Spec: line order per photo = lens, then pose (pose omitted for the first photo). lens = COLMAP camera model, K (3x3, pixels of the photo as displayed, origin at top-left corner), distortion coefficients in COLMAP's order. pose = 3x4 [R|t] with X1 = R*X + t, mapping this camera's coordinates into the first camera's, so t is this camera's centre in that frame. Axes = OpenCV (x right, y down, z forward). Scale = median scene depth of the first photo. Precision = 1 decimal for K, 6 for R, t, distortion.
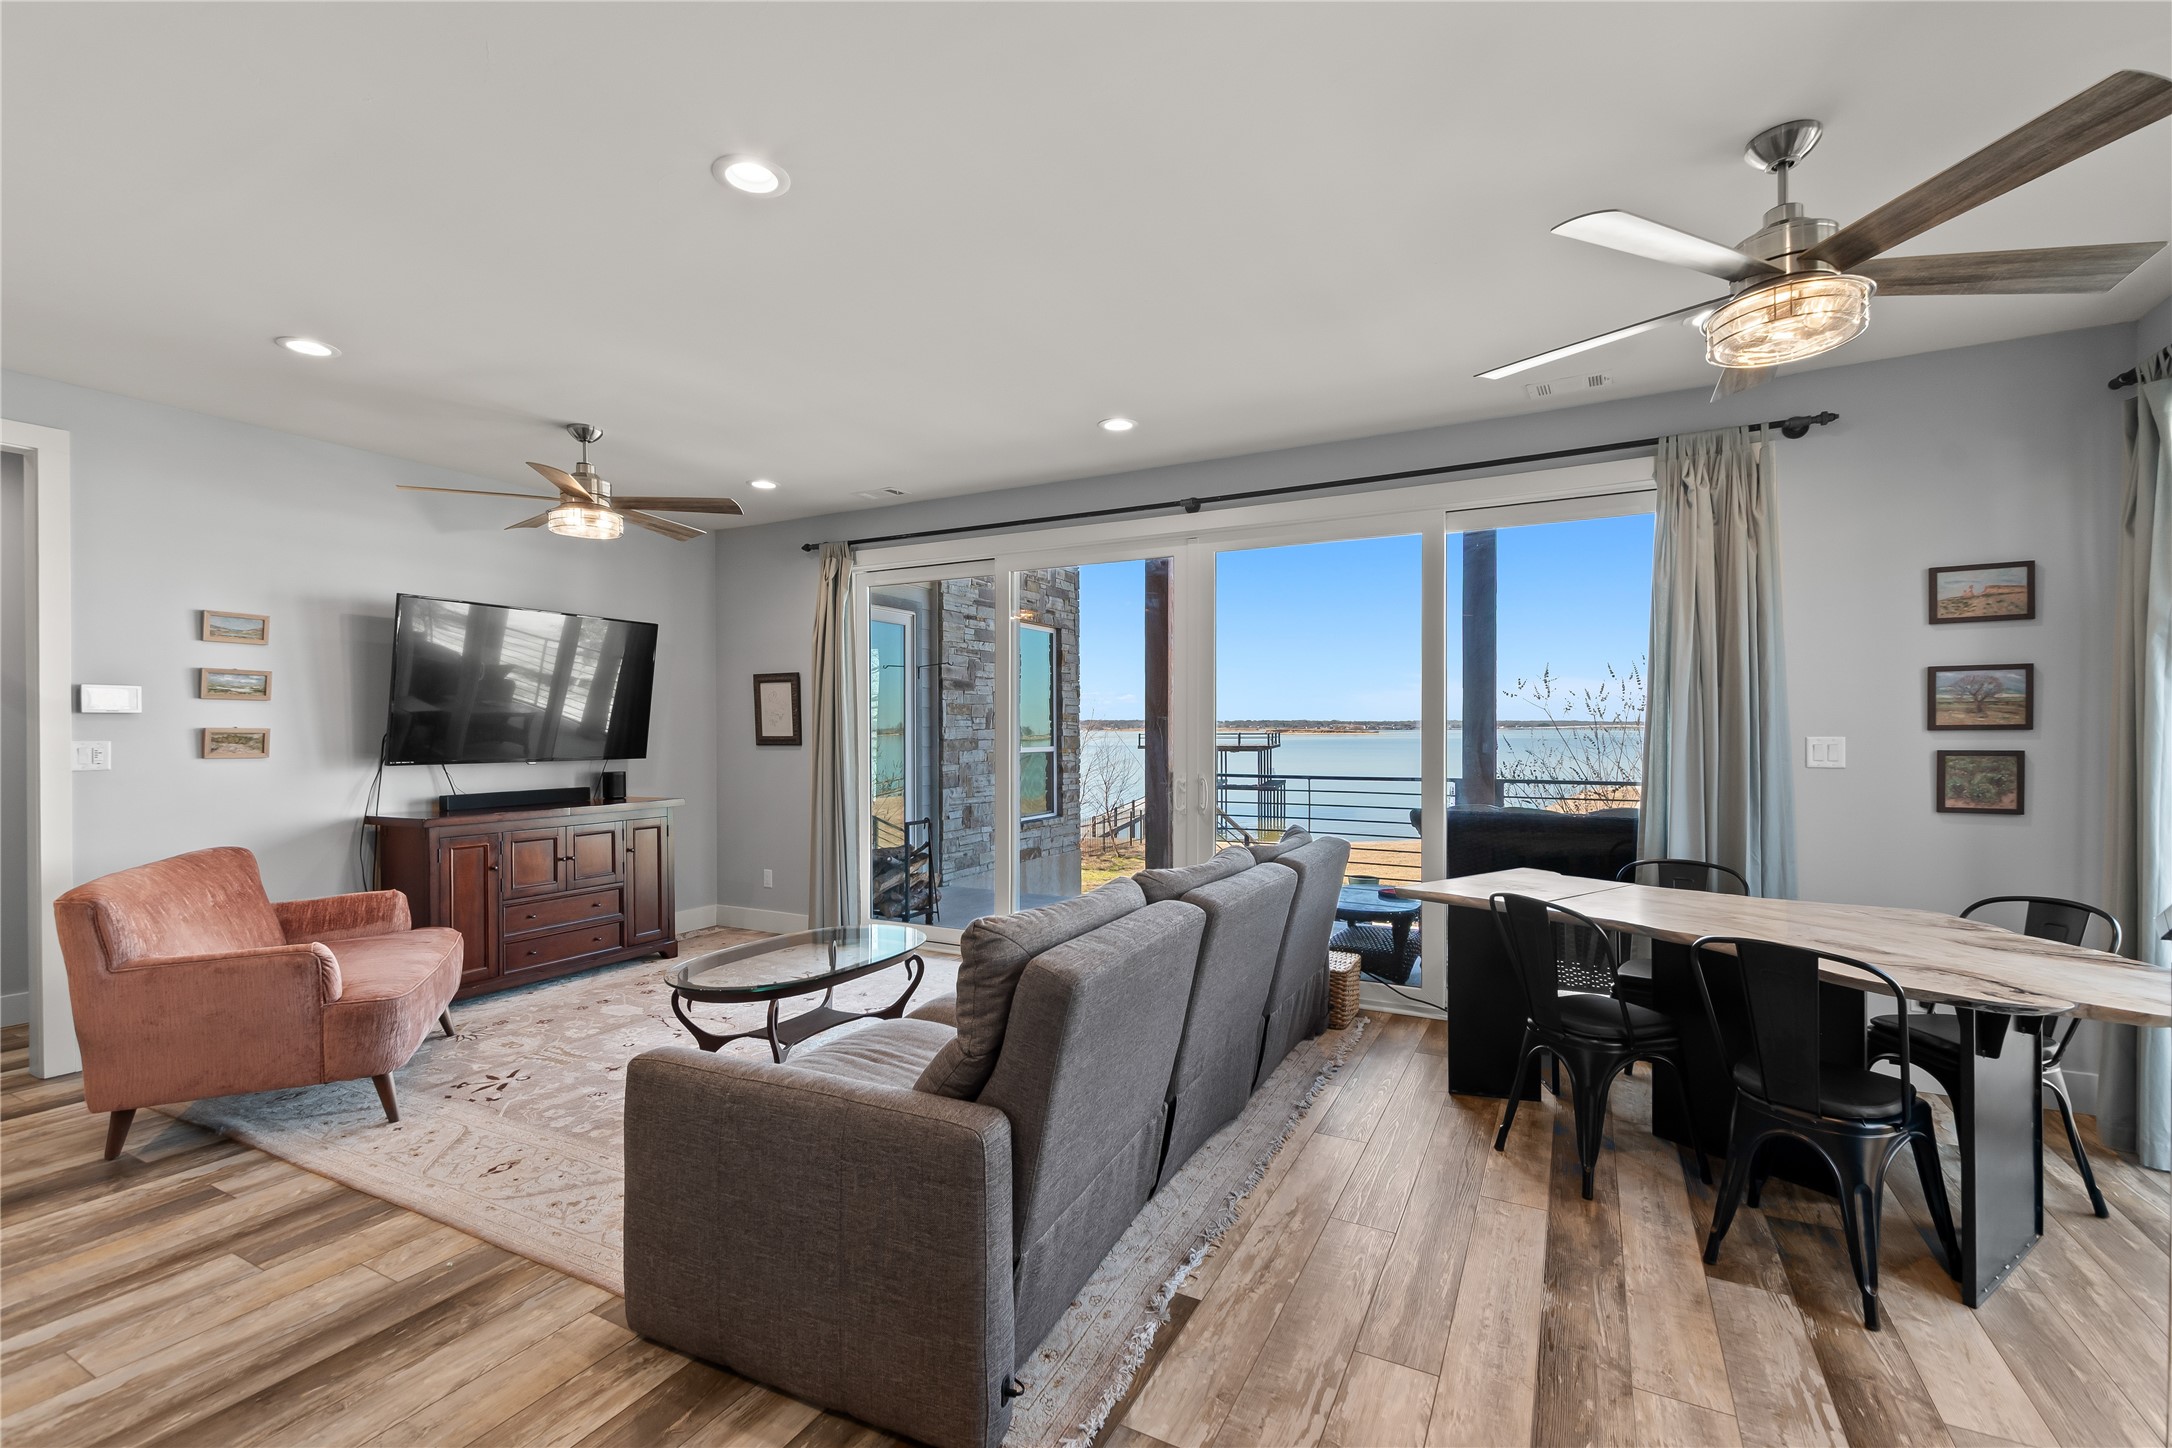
lens RADIAL K [[965.8, 0, 1059.4], [0, 965.8, 736.7], [0, 0, 1]] dist [0.007009, -0.004751]
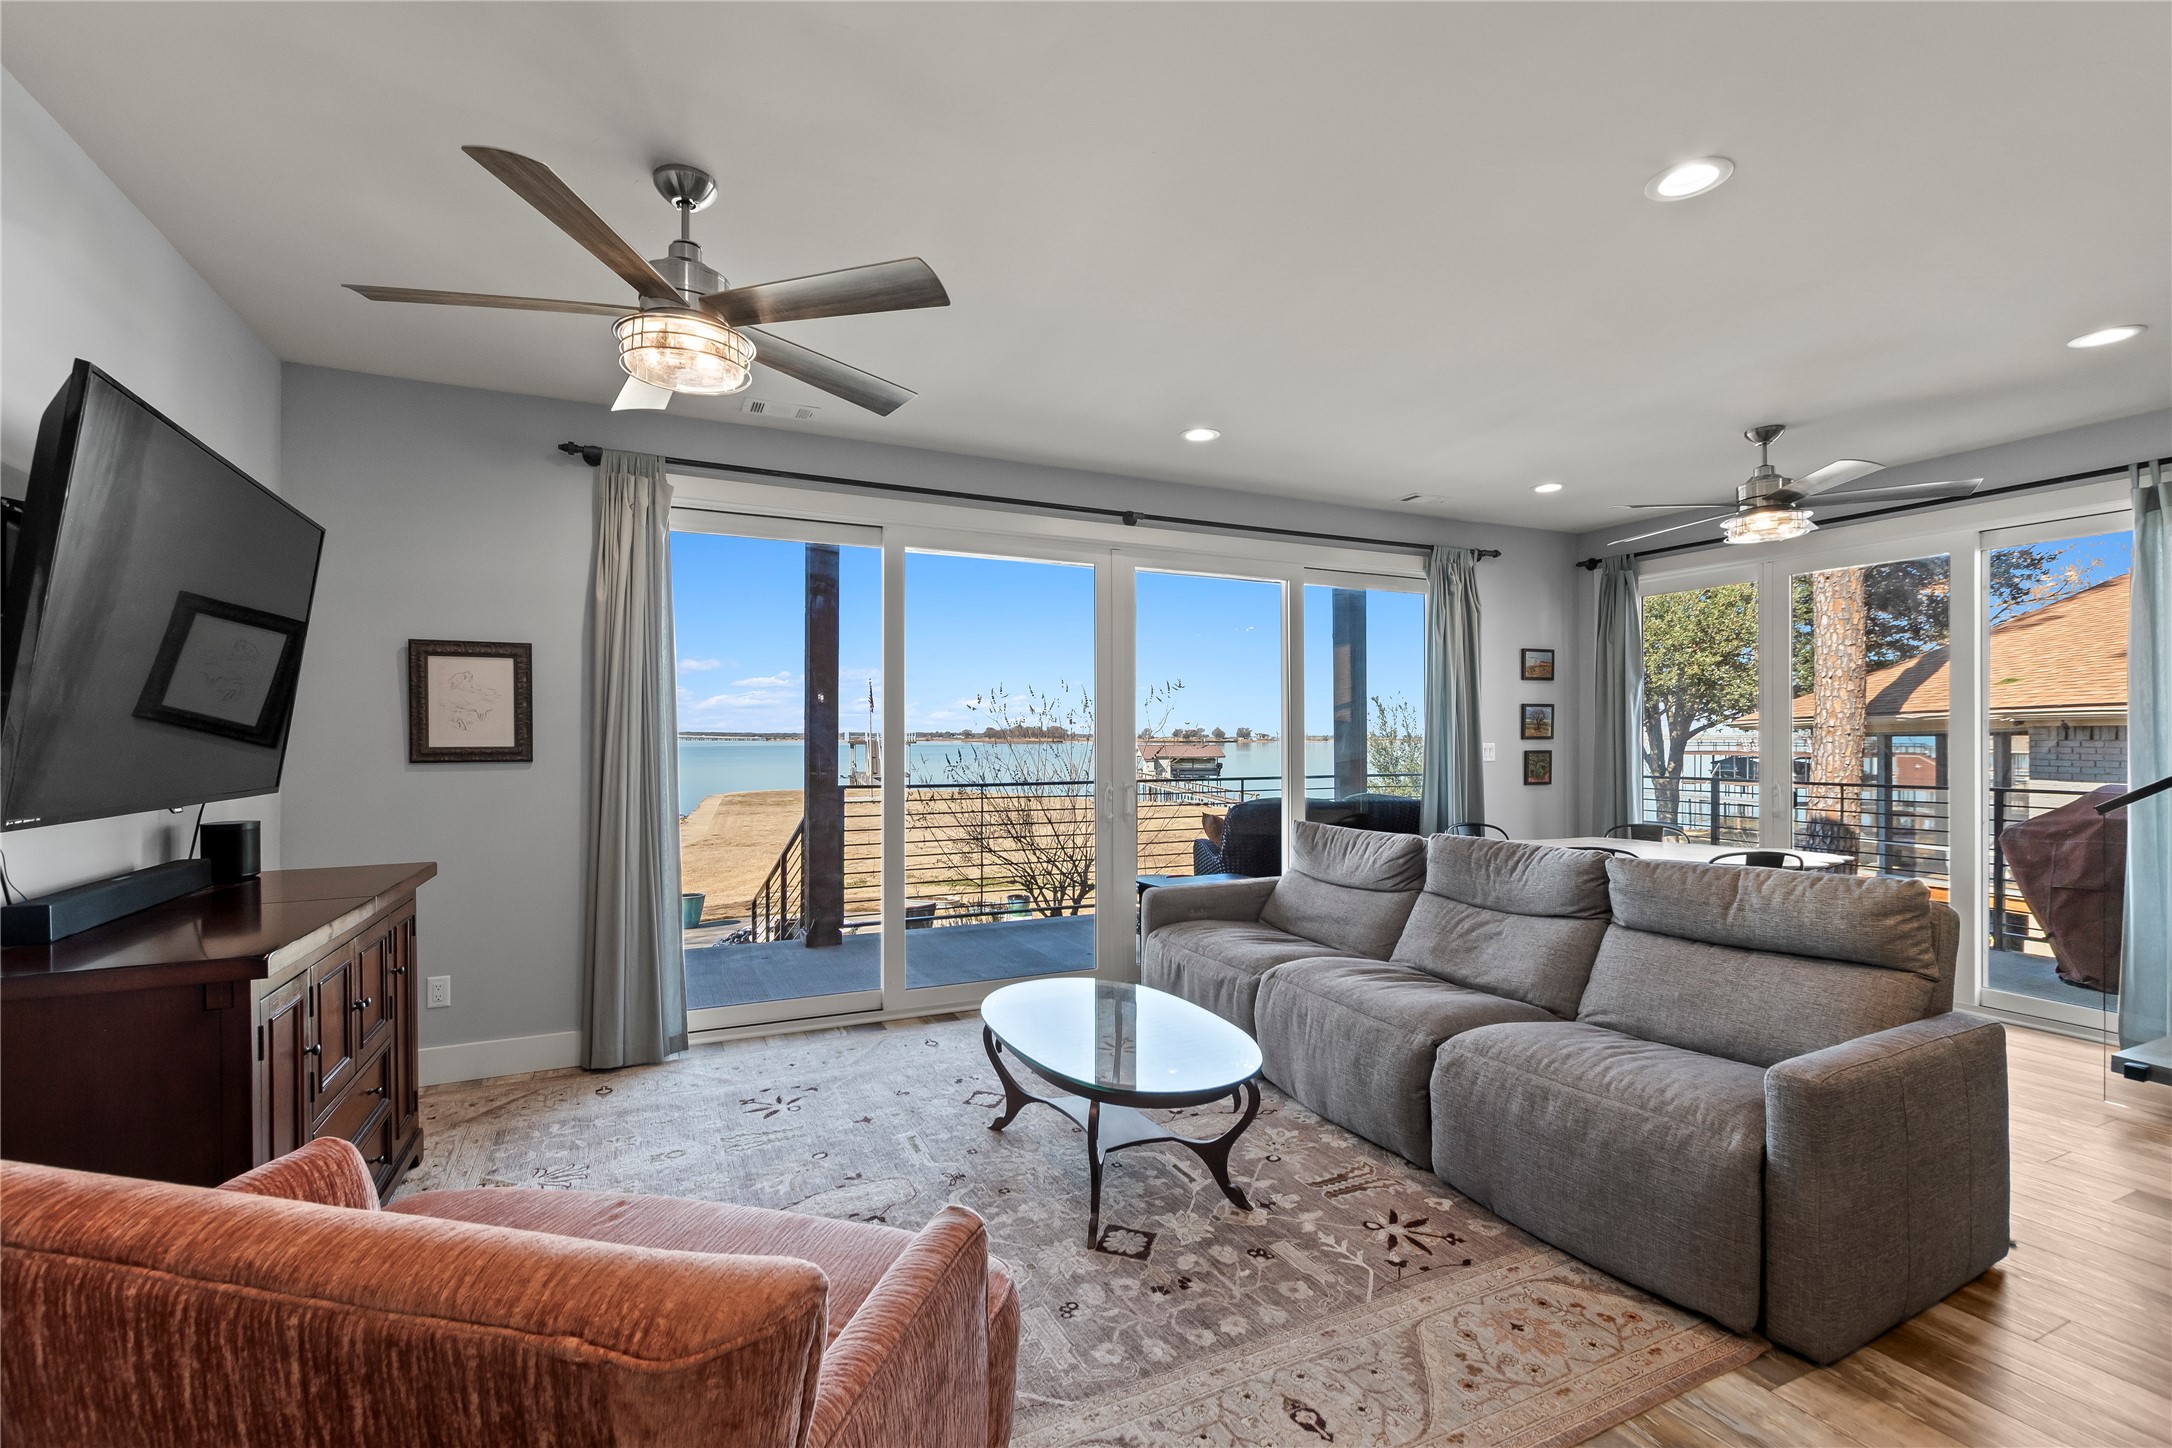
lens RADIAL K [[965.8, 0, 1122.9], [0, 965.8, 723.3], [0, 0, 1]] dist [0.007009, -0.004751]
pose [[0.572630, 0.015095, 0.819675, -0.862127], [0.004766, 0.999752, -0.021741, -0.000495], [-0.819800, 0.016356, 0.572416, 0.519245]]
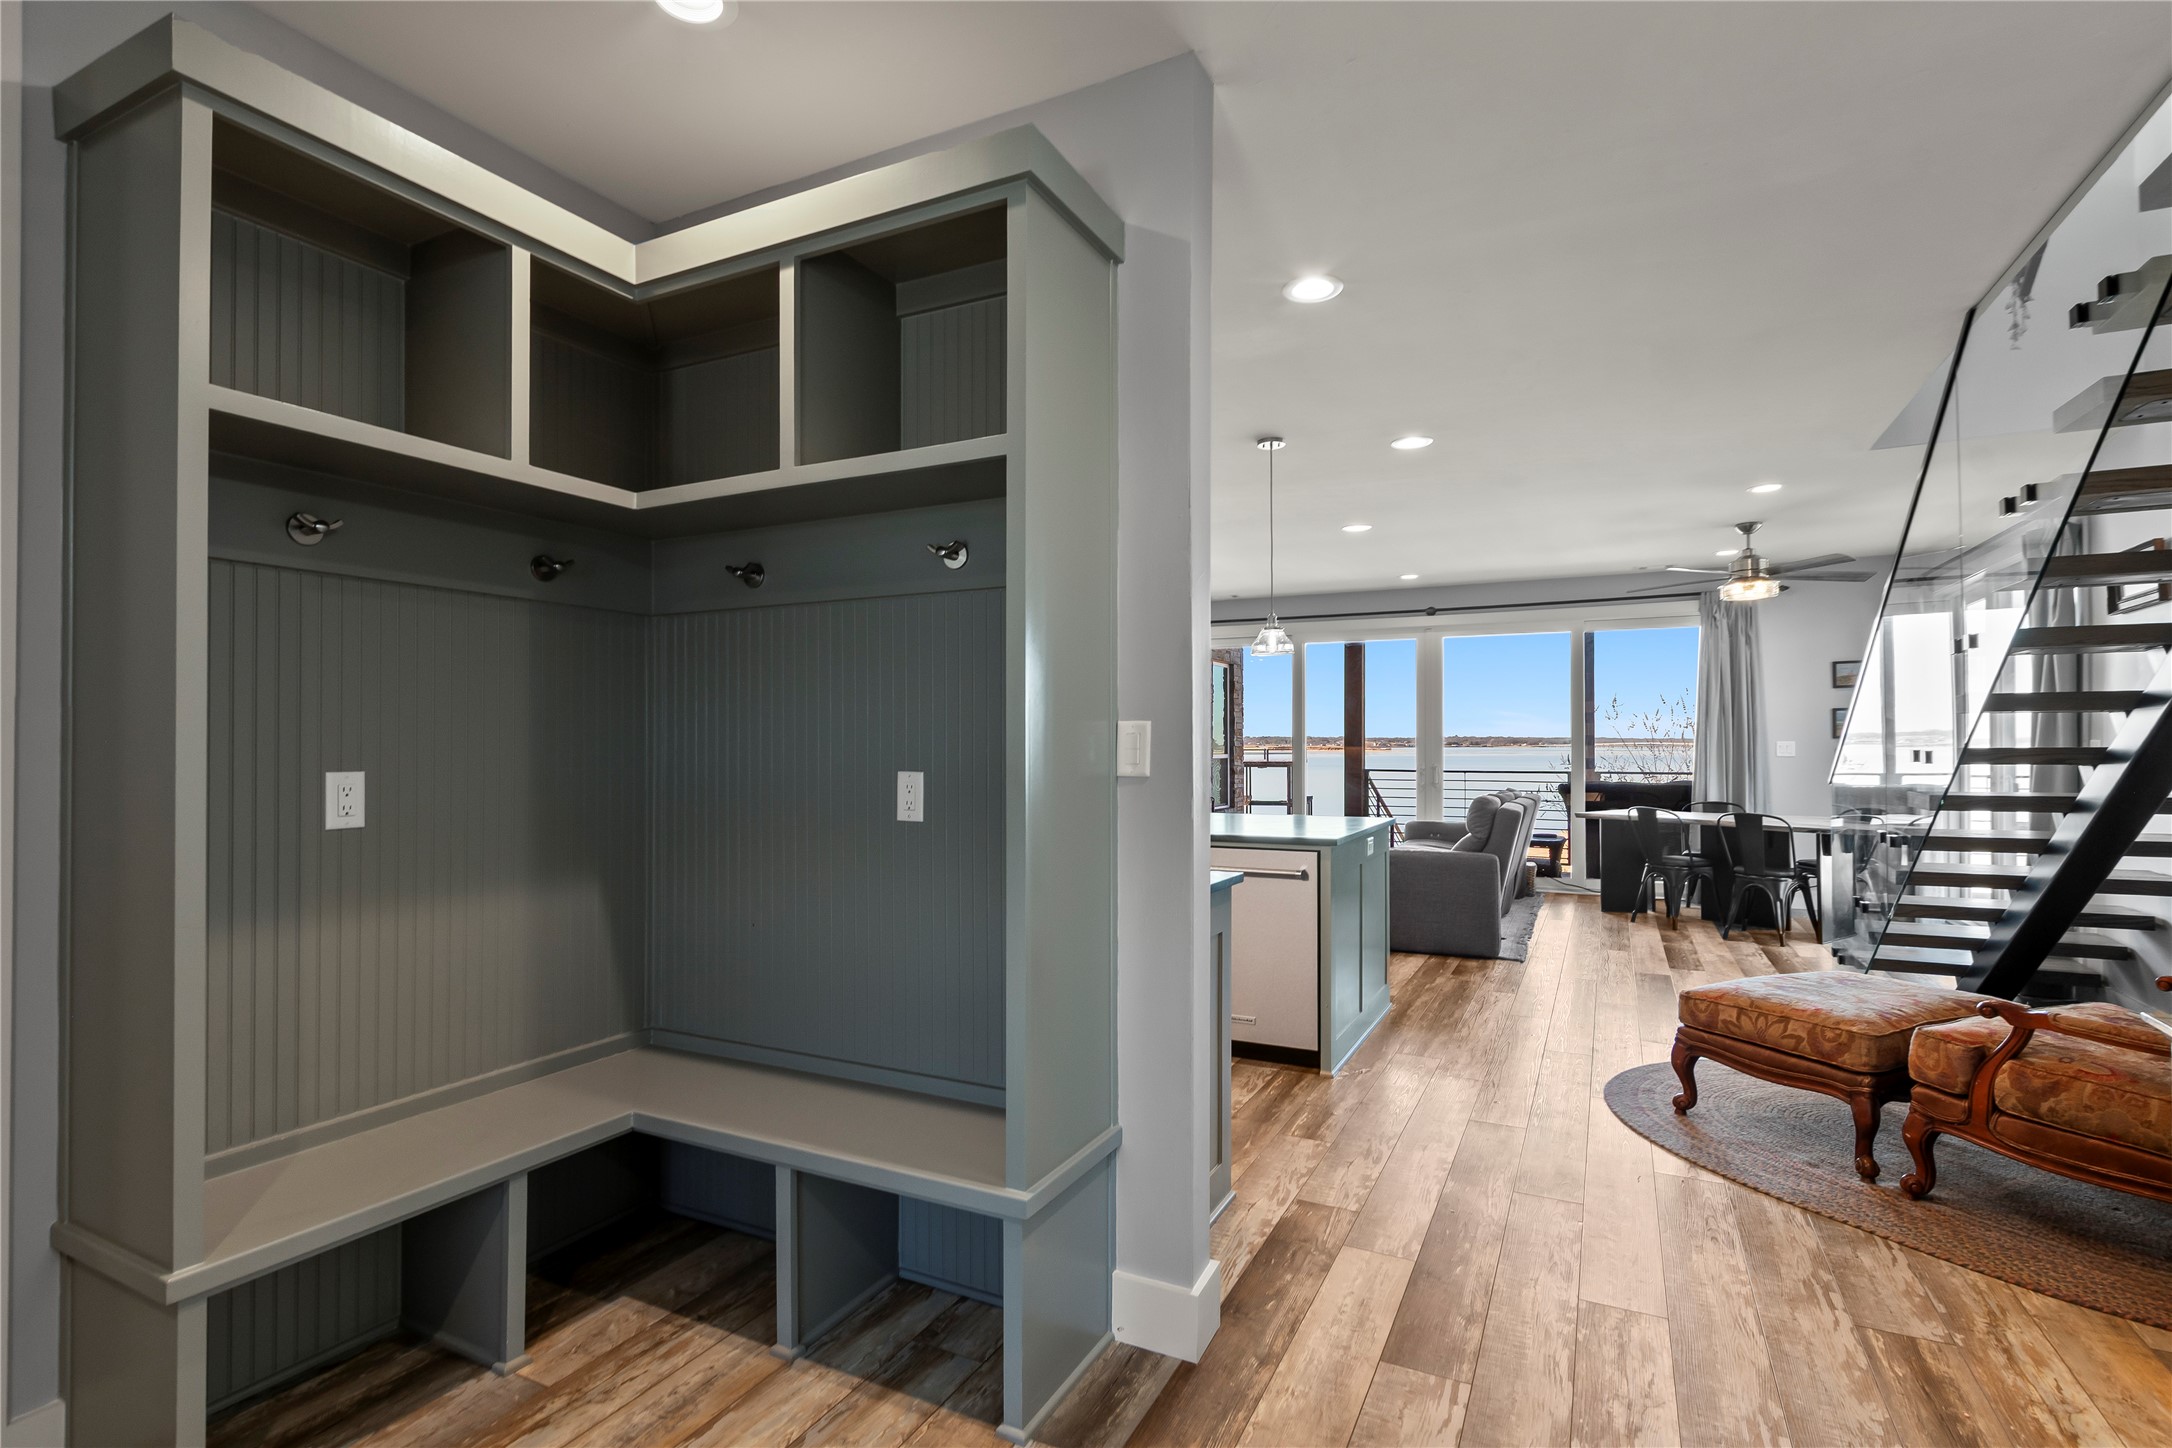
lens RADIAL K [[1083.9, 0, 991.6], [0, 1083.9, 740.5], [0, 0, 1]] dist [0.008447, -0.000176]
pose [[0.999851, 0.001834, -0.017192, -0.777124], [-0.002070, 0.999904, -0.013692, 0.029833], [0.017165, 0.013726, 0.999758, -1.220932]]
